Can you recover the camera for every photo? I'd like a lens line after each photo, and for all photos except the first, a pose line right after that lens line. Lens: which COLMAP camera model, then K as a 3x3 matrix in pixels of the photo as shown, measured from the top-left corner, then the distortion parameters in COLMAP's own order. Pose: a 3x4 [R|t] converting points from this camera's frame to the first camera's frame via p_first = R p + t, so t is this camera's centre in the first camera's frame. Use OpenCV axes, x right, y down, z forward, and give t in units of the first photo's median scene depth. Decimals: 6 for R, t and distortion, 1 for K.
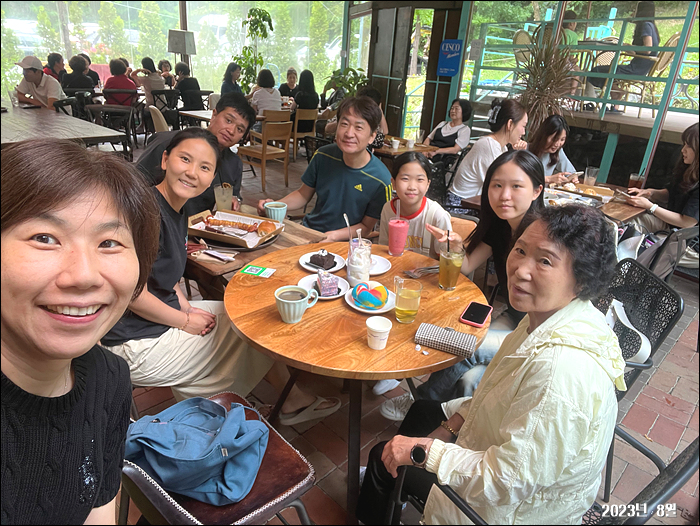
lens RADIAL K [[466.2, 0, 350.0], [0, 466.2, 263.0], [0, 0, 1]] dist [0.065964, -0.002384]
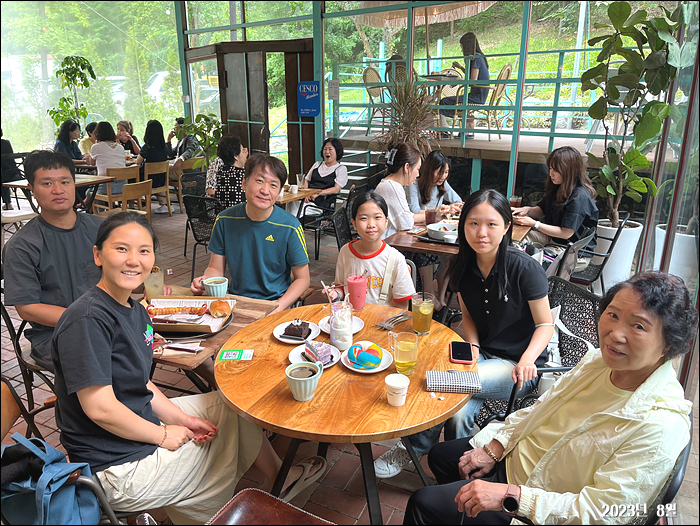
lens RADIAL K [[517.6, 0, 350.0], [0, 517.6, 263.0], [0, 0, 1]] dist [0.065263, -0.003592]
pose [[0.948487, -0.161363, 0.272643, -0.127687], [0.185310, 0.980573, -0.064316, -0.029805], [-0.256968, 0.111527, 0.959963, -0.048850]]
